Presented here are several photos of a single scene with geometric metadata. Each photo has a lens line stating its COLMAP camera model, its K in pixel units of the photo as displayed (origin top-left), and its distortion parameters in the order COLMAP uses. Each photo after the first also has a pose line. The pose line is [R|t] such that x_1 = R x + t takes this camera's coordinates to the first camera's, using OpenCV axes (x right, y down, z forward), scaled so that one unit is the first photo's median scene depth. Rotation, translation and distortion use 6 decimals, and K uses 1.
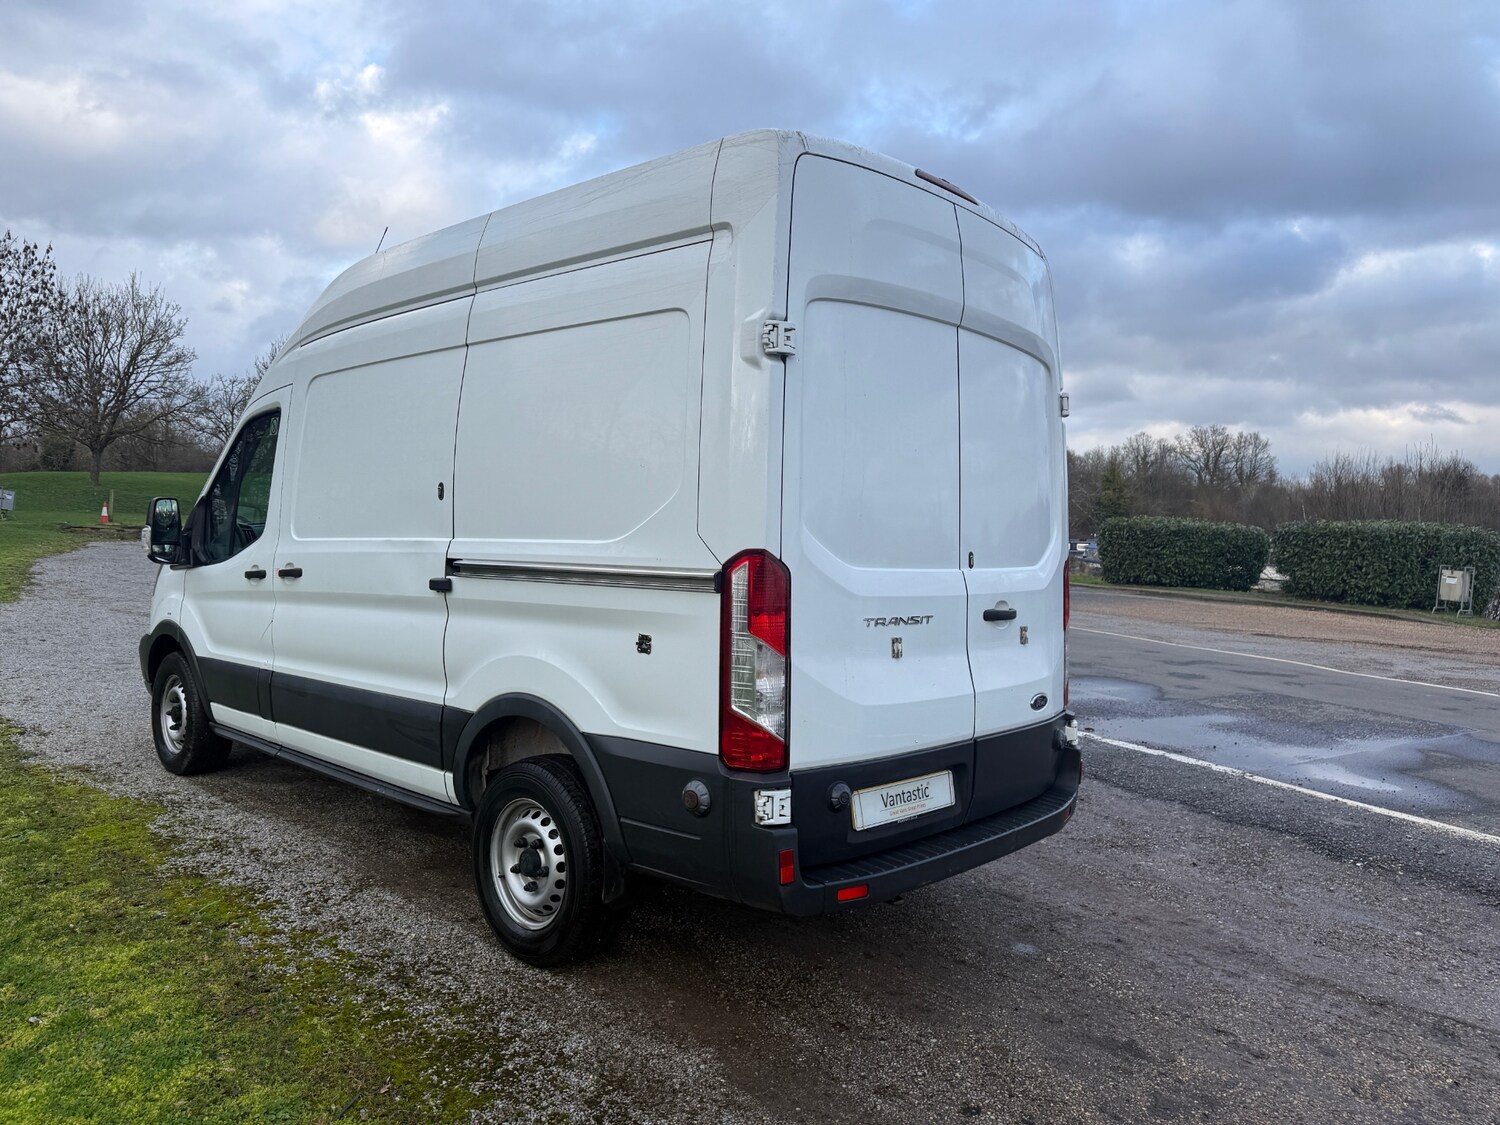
lens RADIAL K [[1066.8, 0, 750.8], [0, 1066.8, 537.3], [0, 0, 1]] dist [0.032881, -0.040081]
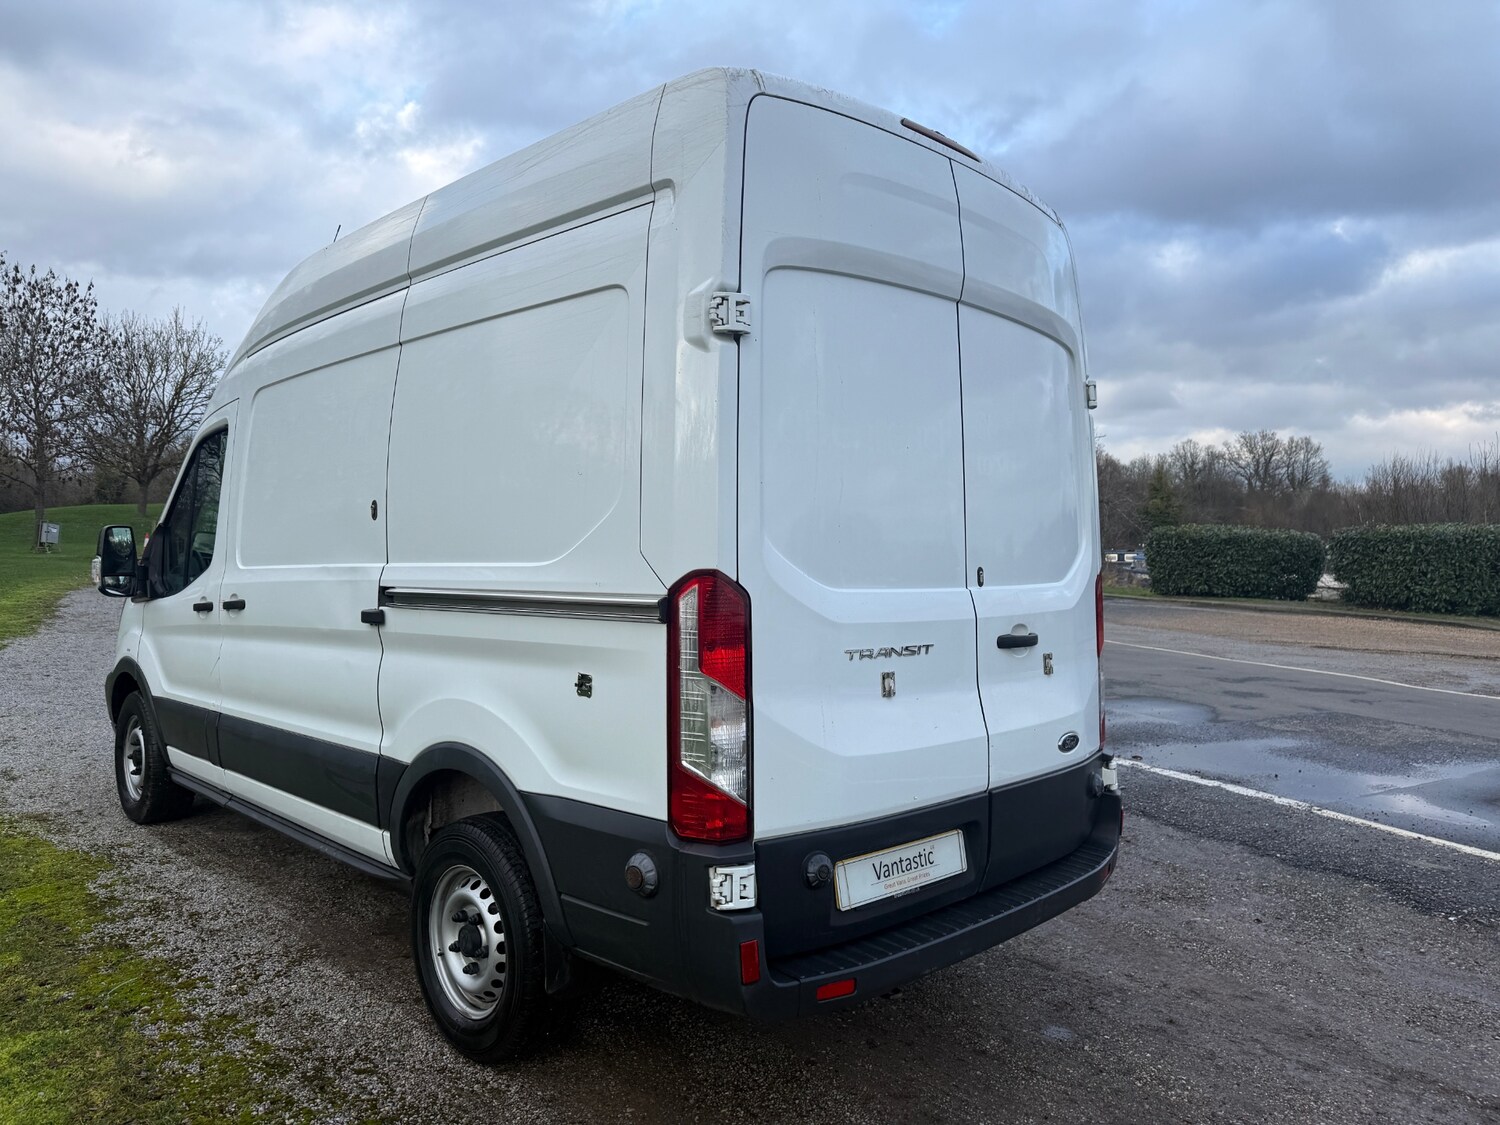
lens RADIAL K [[1071.2, 0, 744.4], [0, 1071.2, 536.0], [0, 0, 1]] dist [0.002516, -0.003536]
pose [[0.998749, -0.021543, -0.045125, 0.047991], [0.020720, 0.999612, -0.018627, 0.000652], [0.045509, 0.017668, 0.998808, 0.119918]]
